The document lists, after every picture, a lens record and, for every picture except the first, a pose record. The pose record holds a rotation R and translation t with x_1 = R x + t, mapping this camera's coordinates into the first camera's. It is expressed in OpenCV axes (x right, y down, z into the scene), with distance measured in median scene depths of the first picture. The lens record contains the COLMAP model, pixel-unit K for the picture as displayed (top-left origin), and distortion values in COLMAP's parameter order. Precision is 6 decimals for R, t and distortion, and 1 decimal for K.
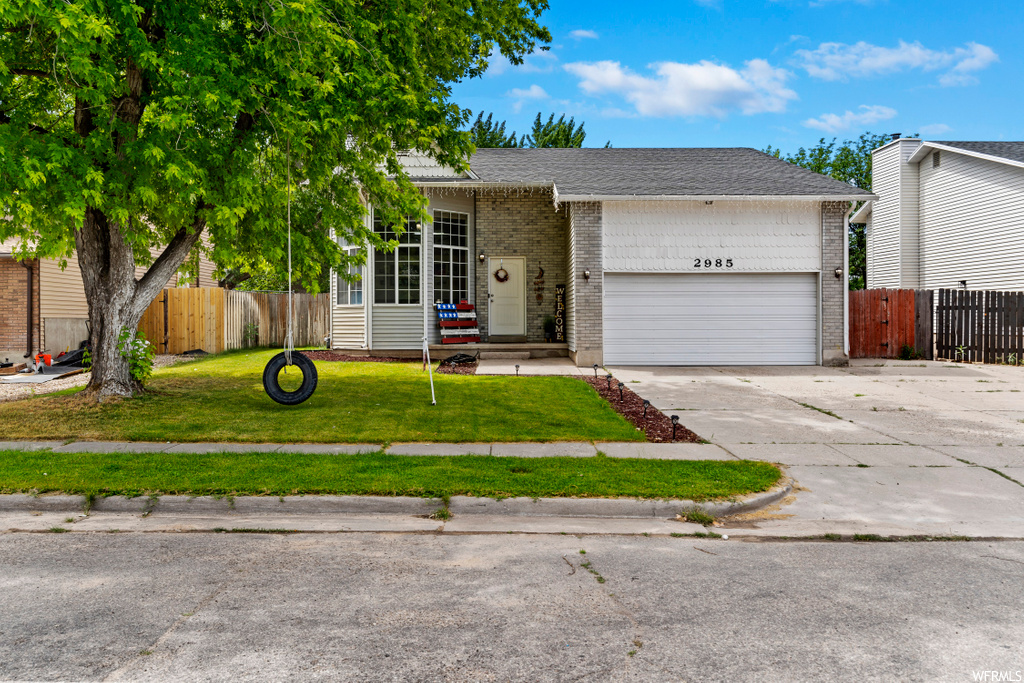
lens RADIAL K [[898.6, 0, 512.0], [0, 898.6, 341.5], [0, 0, 1]] dist [0.000234, -0.001884]
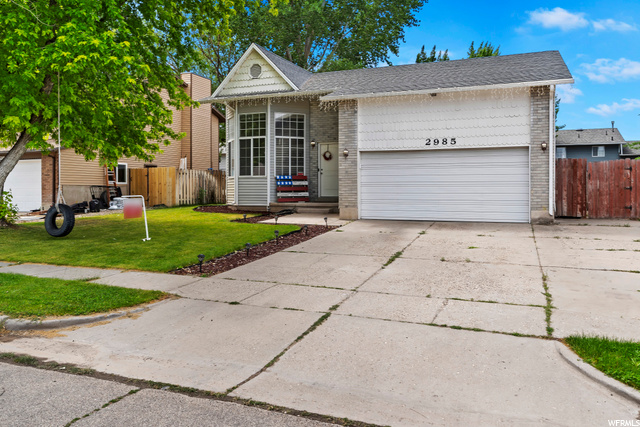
lens RADIAL K [[561.6, 0, 320.0], [0, 561.6, 213.5], [0, 0, 1]] dist [0.000234, -0.001884]
pose [[0.904972, 0.019830, -0.425010, 0.398471], [-0.011858, 0.999701, 0.021394, 0.000519], [0.425307, -0.014321, 0.904936, 0.189349]]
